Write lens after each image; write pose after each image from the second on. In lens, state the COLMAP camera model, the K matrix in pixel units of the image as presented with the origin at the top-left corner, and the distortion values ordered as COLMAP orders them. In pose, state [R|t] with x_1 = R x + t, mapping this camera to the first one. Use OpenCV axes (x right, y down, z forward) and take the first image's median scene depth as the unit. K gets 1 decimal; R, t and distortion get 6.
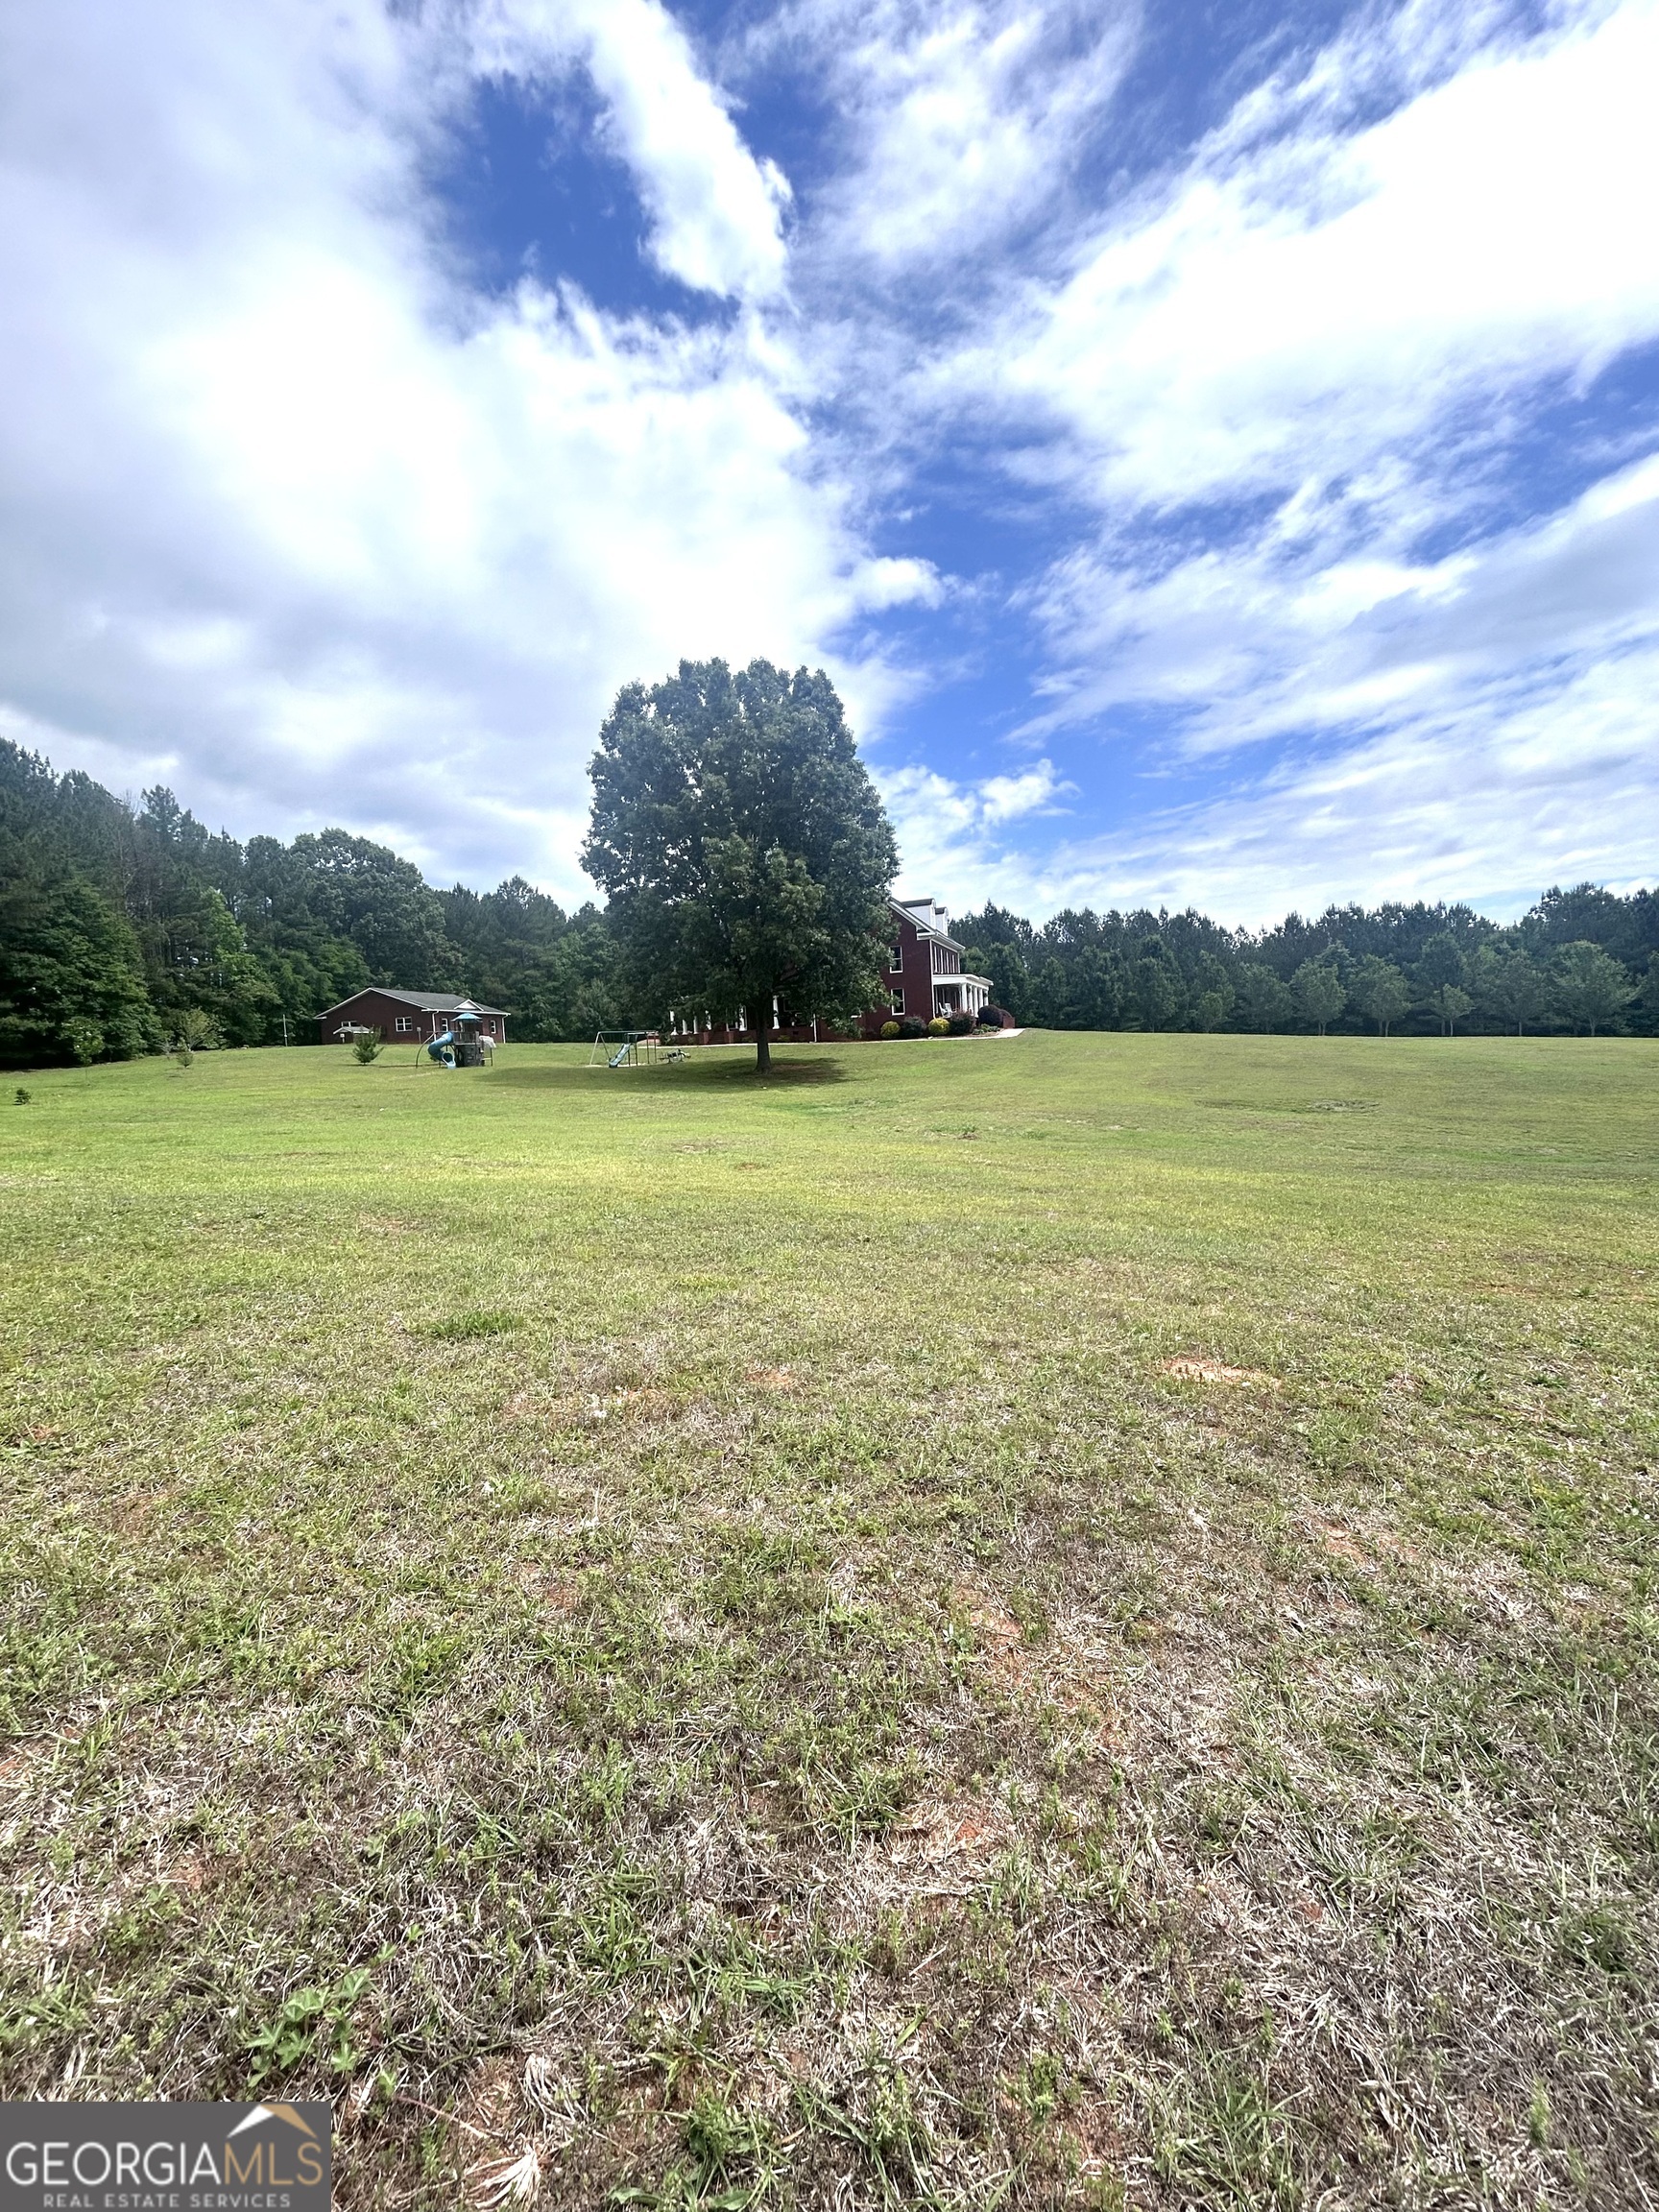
lens RADIAL K [[896.7, 0, 826.5], [0, 896.7, 1091.4], [0, 0, 1]] dist [0.001630, -0.001379]
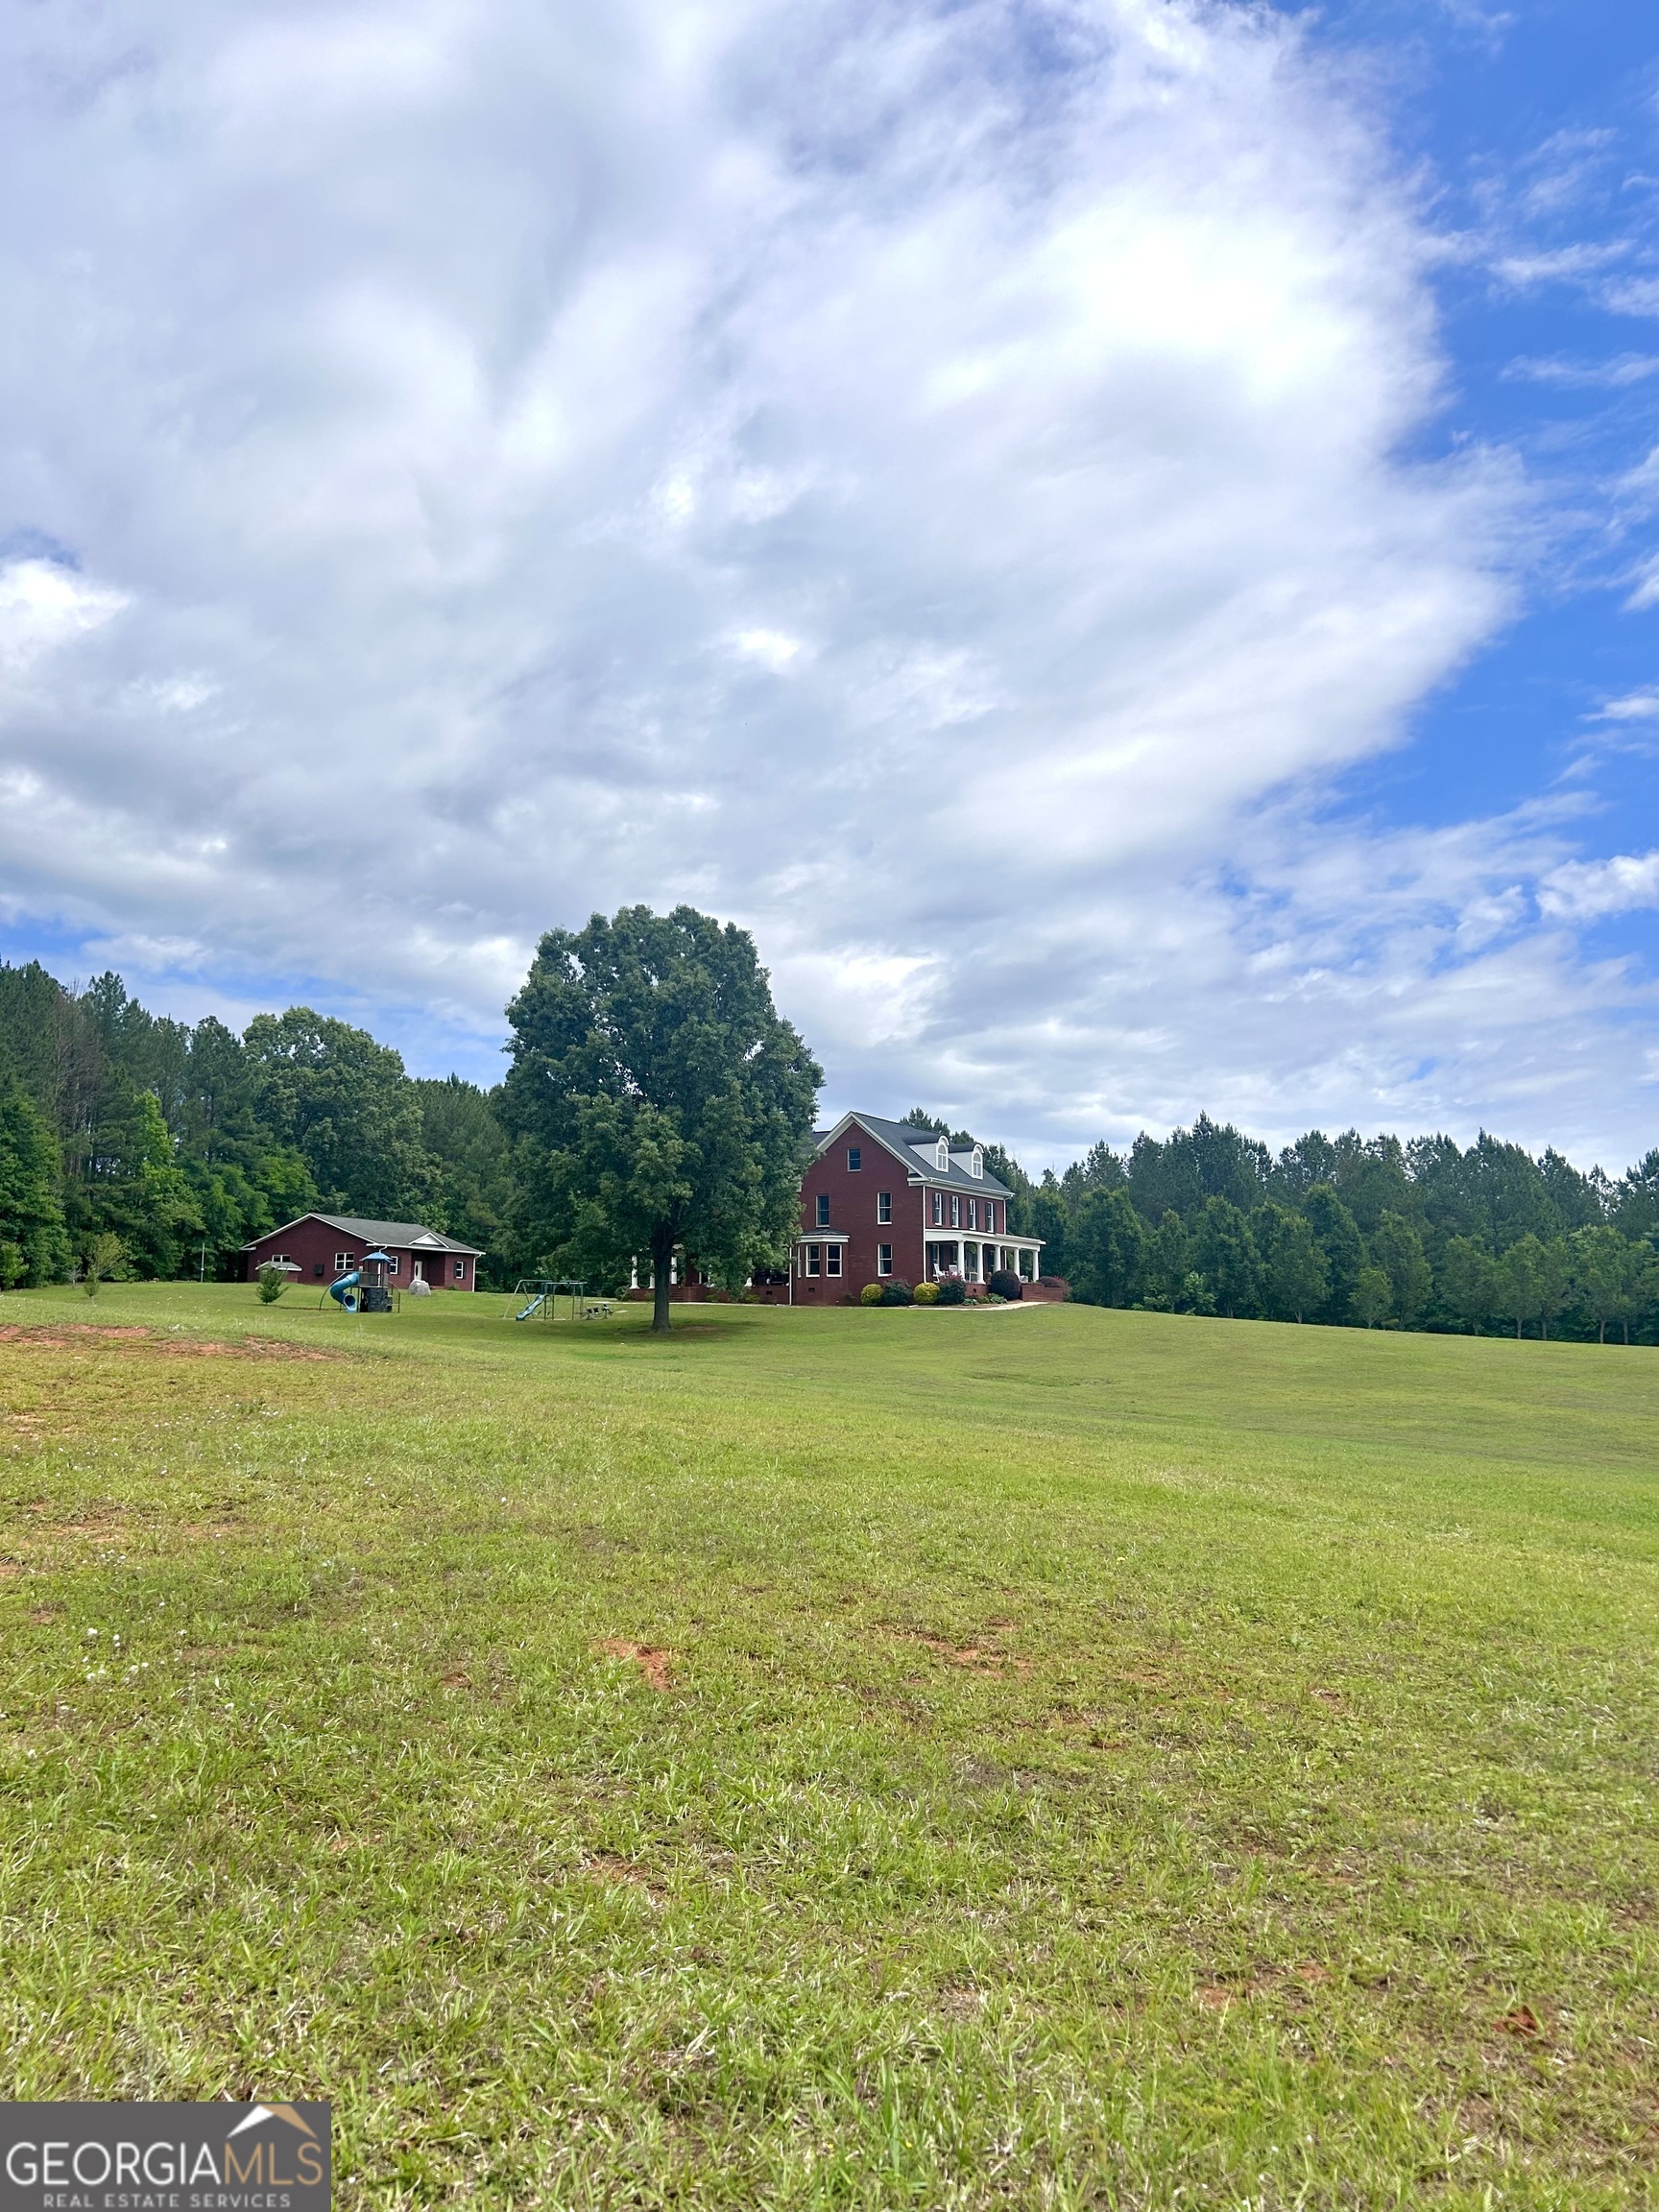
lens RADIAL K [[1665.6, 0, 826.3], [0, 1665.6, 1099.8], [0, 0, 1]] dist [0.068751, -0.052742]
pose [[0.977192, 0.025862, -0.210776, 0.397284], [-0.064388, 0.981916, -0.178032, 0.033424], [0.202360, 0.187543, 0.961186, -0.567569]]
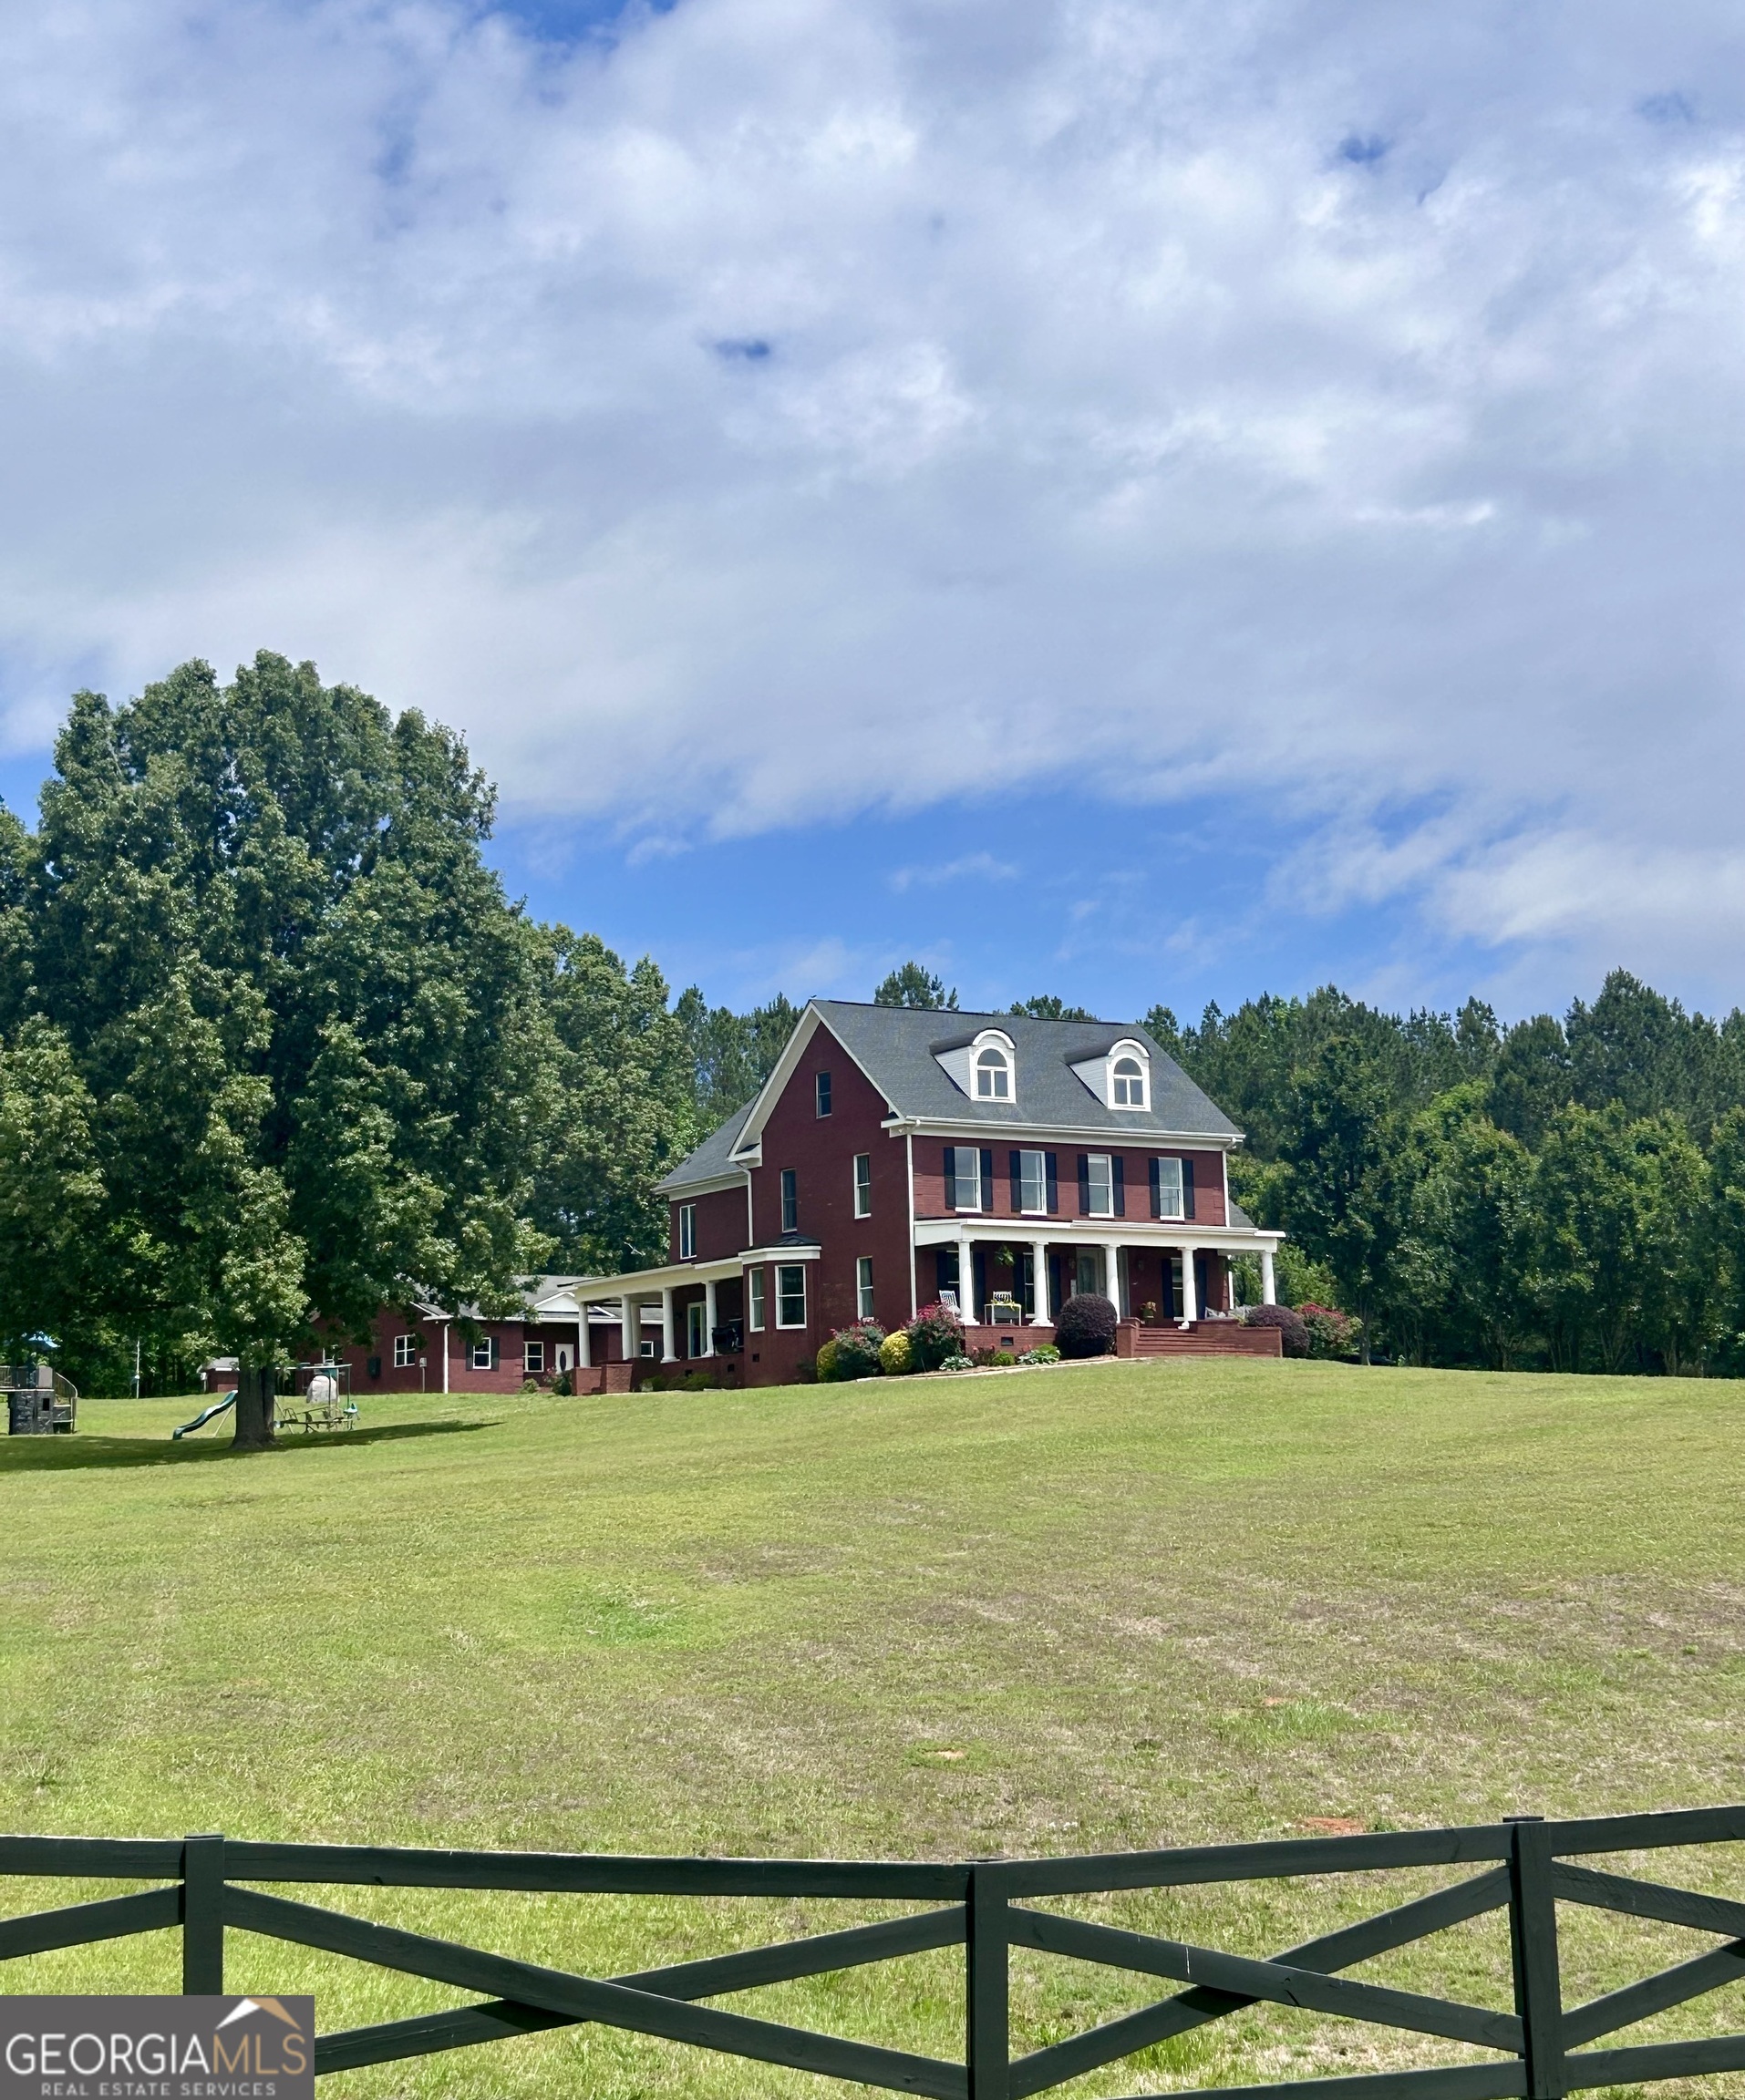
lens RADIAL K [[3315.6, 0, 884.2], [0, 3315.6, 1000.6], [0, 0, 1]] dist [0.148083, 0.000000]
pose [[0.762570, -0.069265, -0.643187, 1.241770], [-0.046706, 0.985762, -0.161531, 0.015096], [0.645218, 0.153219, 0.748477, -0.165918]]
